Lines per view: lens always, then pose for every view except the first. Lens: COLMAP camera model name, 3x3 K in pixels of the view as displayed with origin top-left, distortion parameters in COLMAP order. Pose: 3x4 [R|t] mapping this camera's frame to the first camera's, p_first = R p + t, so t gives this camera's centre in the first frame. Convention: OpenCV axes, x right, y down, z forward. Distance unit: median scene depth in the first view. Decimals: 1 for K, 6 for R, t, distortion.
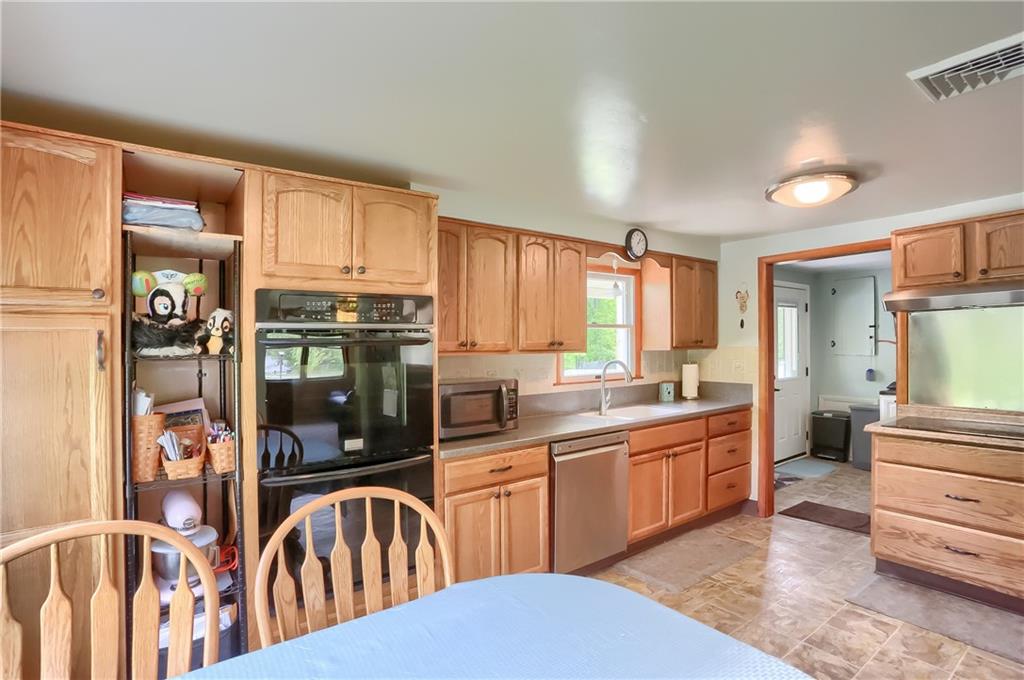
lens RADIAL K [[534.1, 0, 505.4], [0, 534.1, 353.8], [0, 0, 1]] dist [-0.056072, 0.025157]
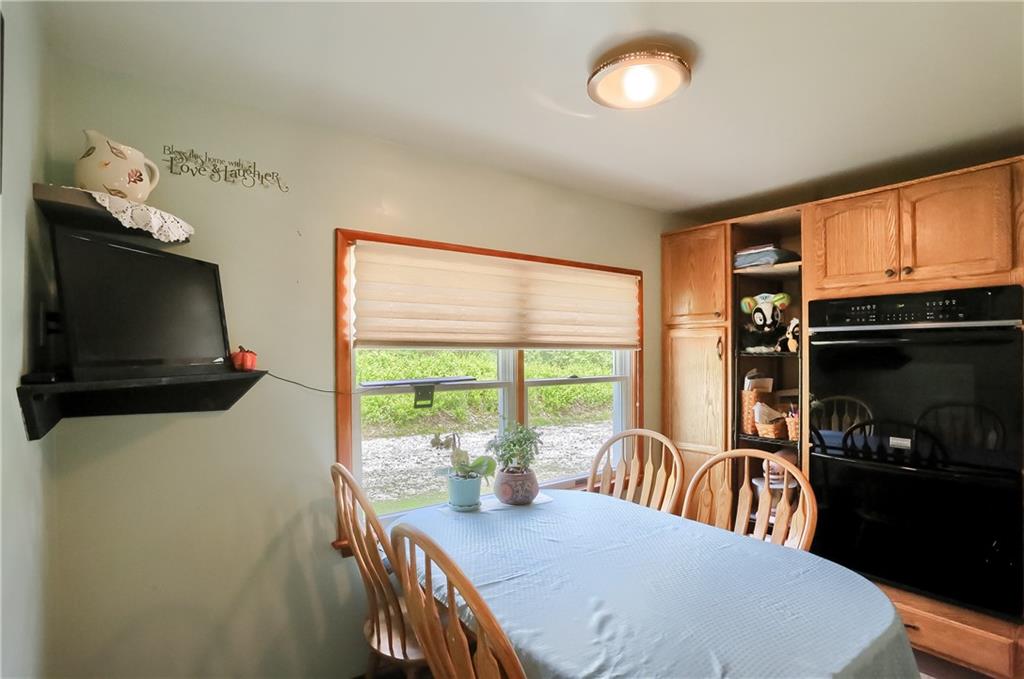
lens RADIAL K [[534.1, 0, 513.5], [0, 534.1, 346.0], [0, 0, 1]] dist [-0.056072, 0.025157]
pose [[0.009774, -0.000972, -0.999952, 0.548881], [-0.015764, 0.999875, -0.001126, -0.001293], [0.999828, 0.015774, 0.009757, 0.193658]]
